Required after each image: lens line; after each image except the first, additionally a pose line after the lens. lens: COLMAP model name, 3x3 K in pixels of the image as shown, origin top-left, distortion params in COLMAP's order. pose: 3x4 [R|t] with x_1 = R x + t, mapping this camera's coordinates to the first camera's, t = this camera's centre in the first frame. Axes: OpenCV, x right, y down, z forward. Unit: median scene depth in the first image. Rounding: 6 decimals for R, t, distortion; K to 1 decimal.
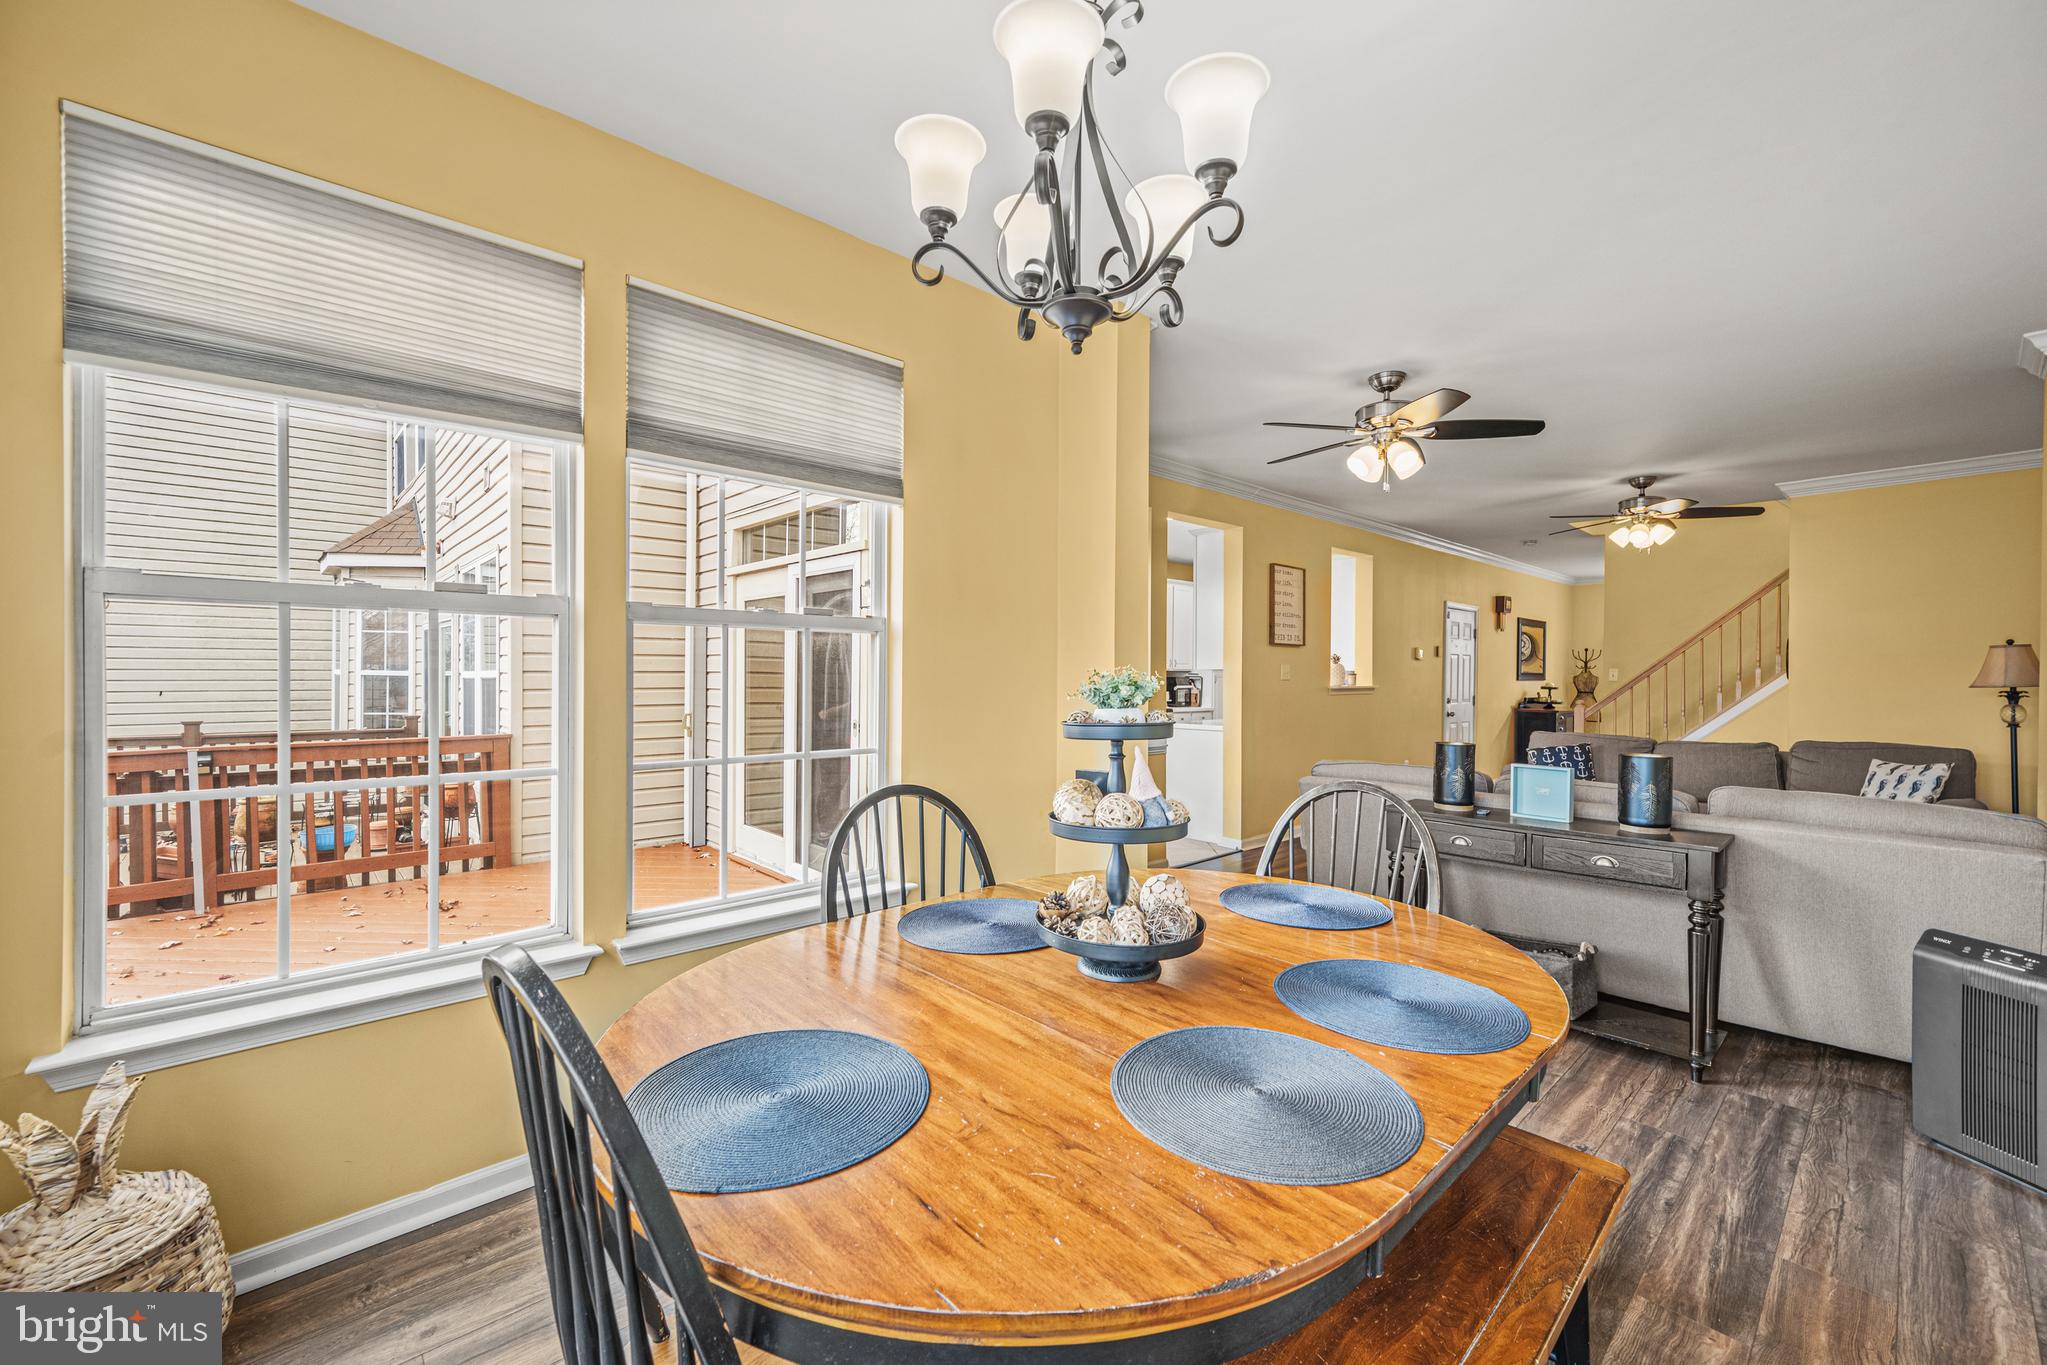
lens RADIAL K [[827.0, 0, 1023.3], [0, 827.0, 679.8], [0, 0, 1]] dist [-0.003894, 0.000667]
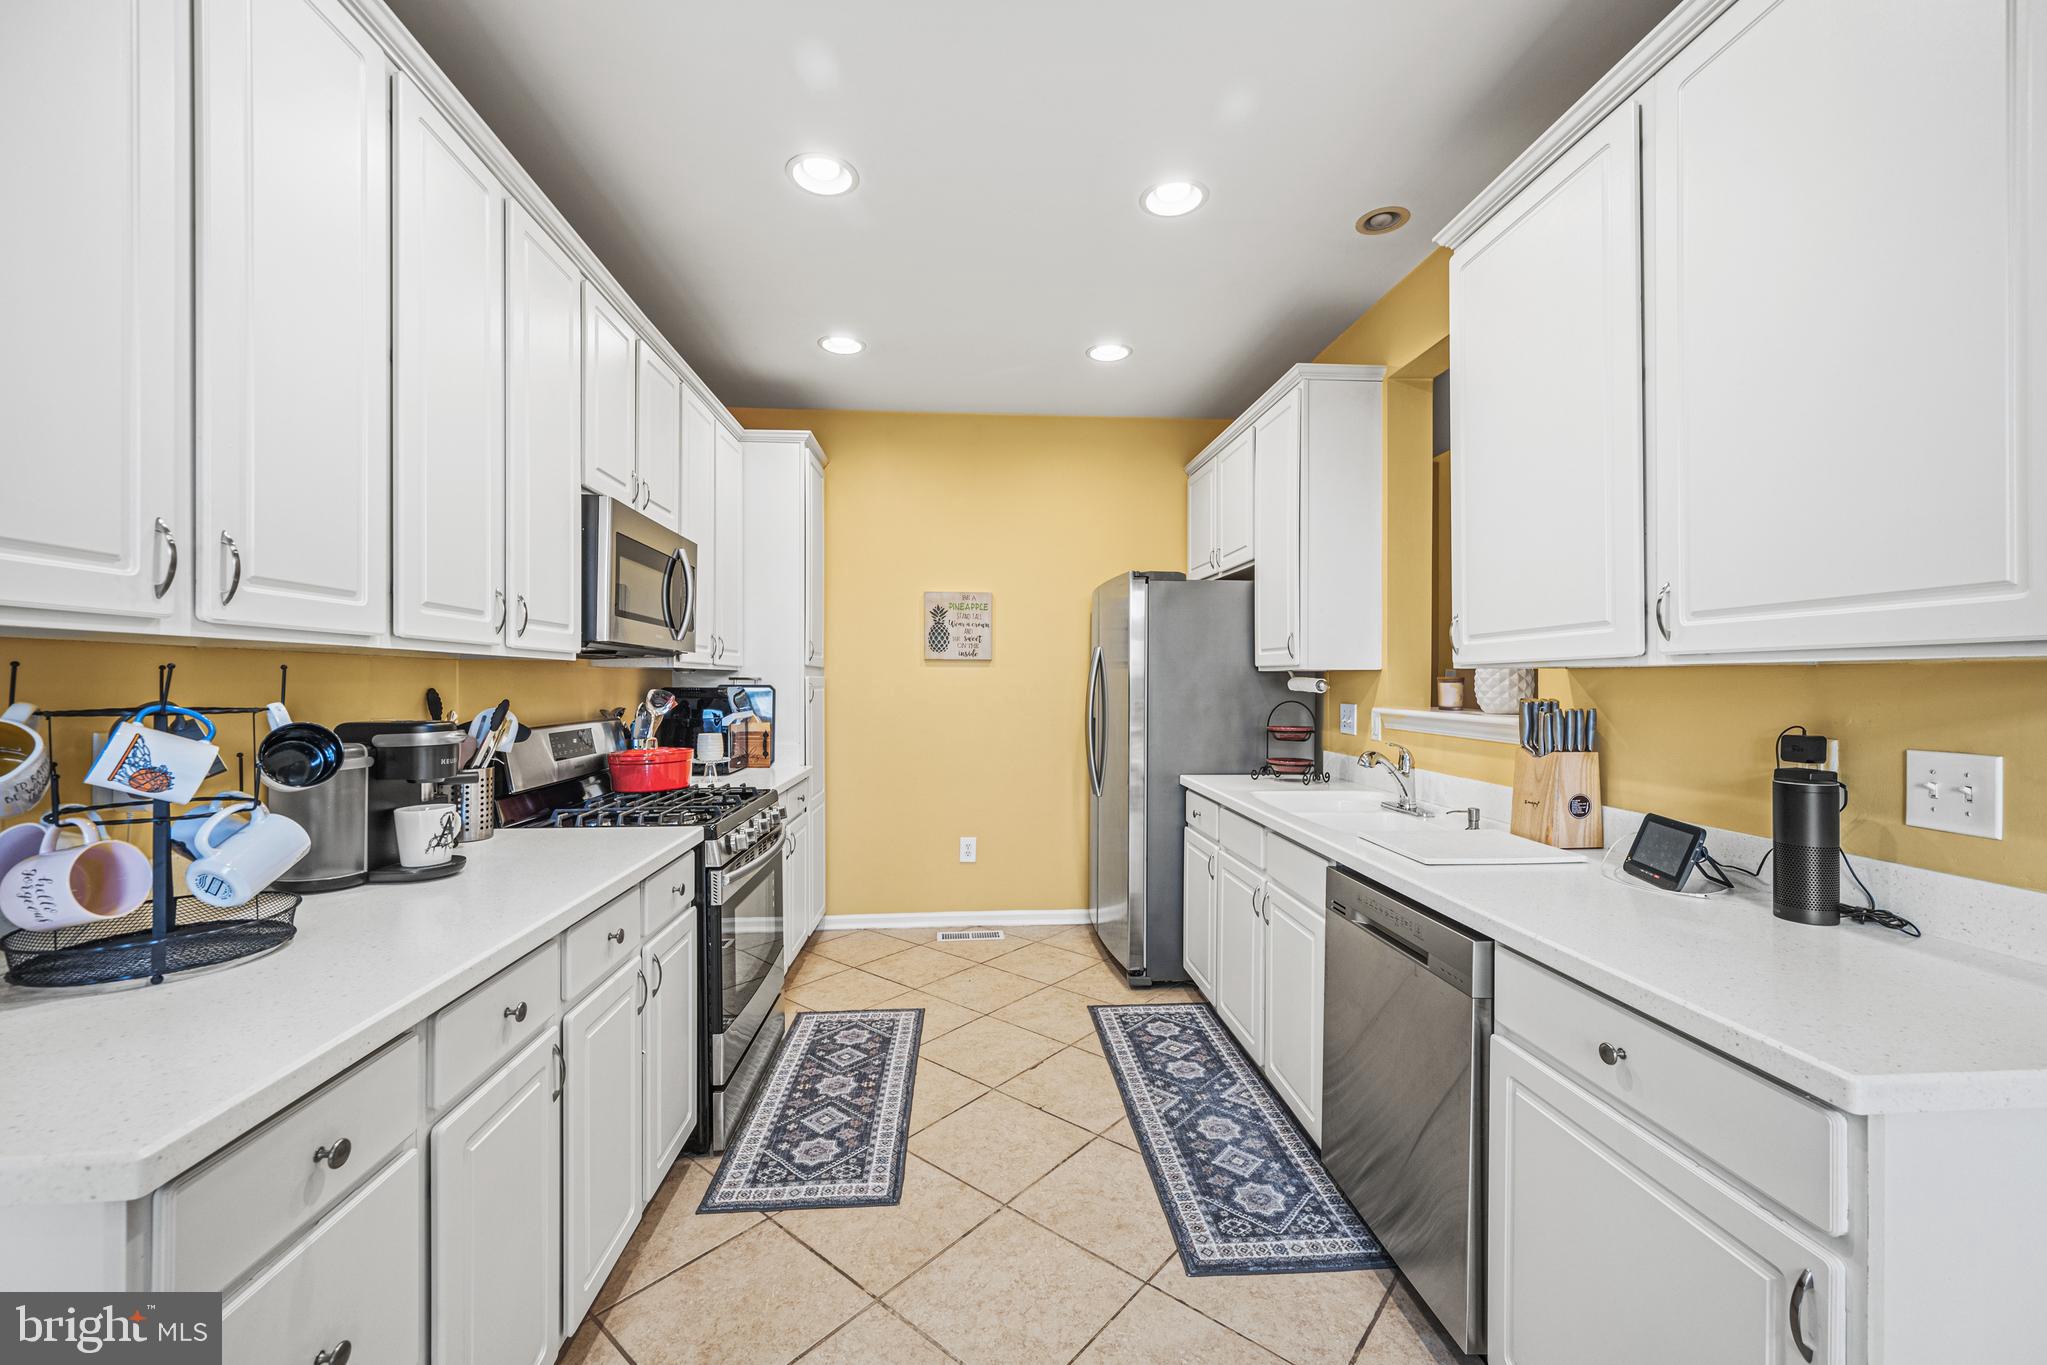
lens RADIAL K [[827.0, 0, 1021.9], [0, 827.0, 680.3], [0, 0, 1]] dist [-0.003894, 0.000667]
pose [[0.619535, -0.007732, 0.784931, -0.006463], [0.010254, 0.999946, 0.001757, -0.005570], [-0.784902, 0.006960, 0.619581, 0.682523]]
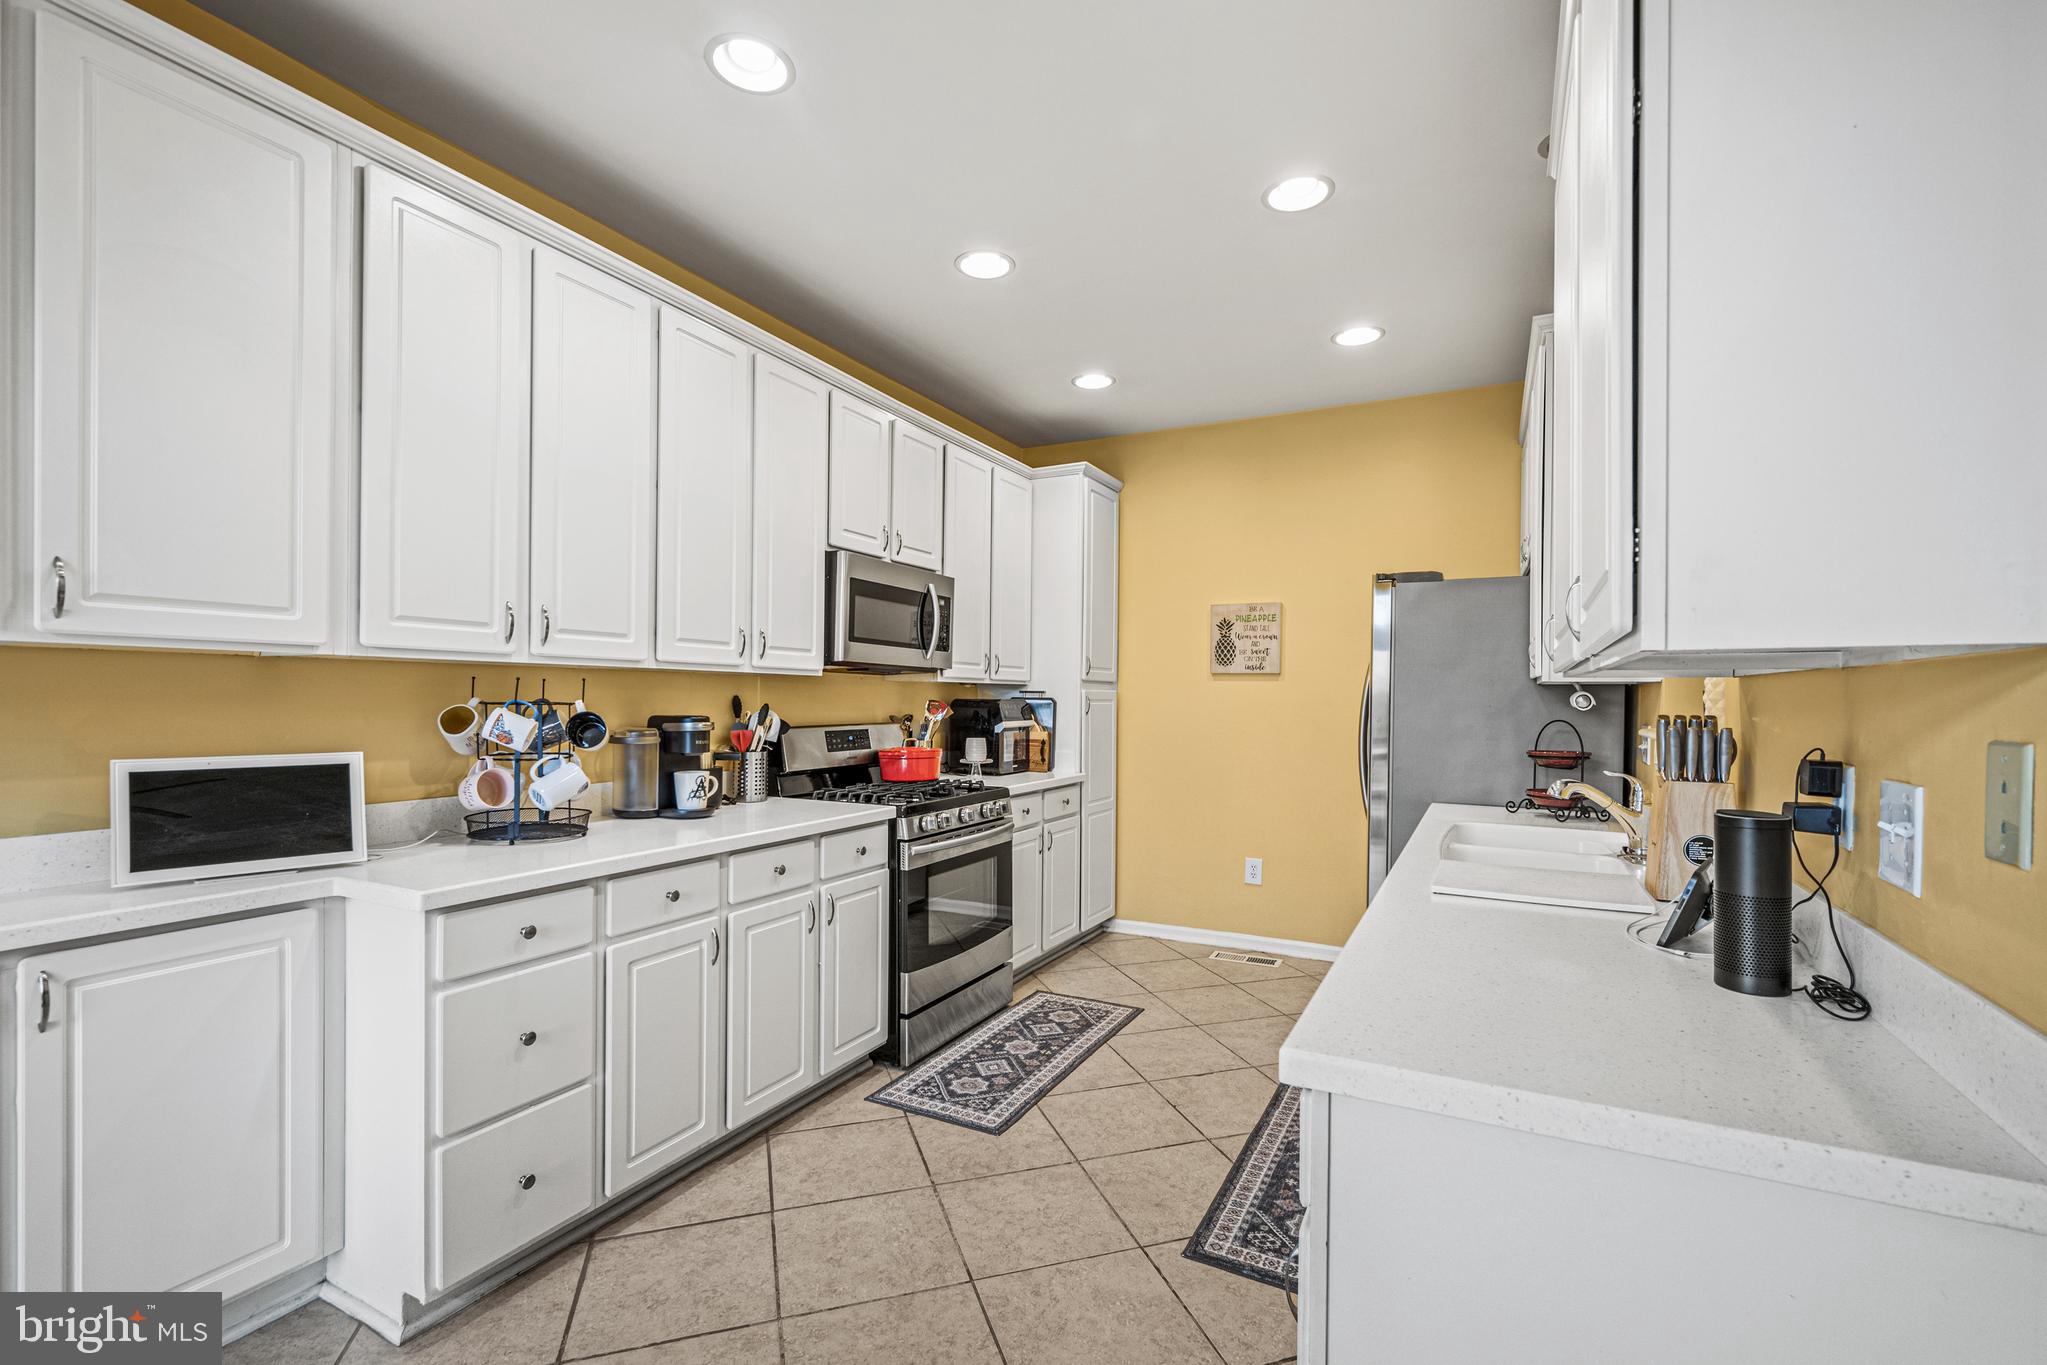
lens RADIAL K [[909.7, 0, 1020.7], [0, 909.7, 694.8], [0, 0, 1]] dist [0.004610, 0.000209]
pose [[0.942409, -0.000459, 0.334462, 0.050308], [0.002753, 0.999976, -0.006385, -0.002598], [-0.334451, 0.006938, 0.942388, 0.582874]]
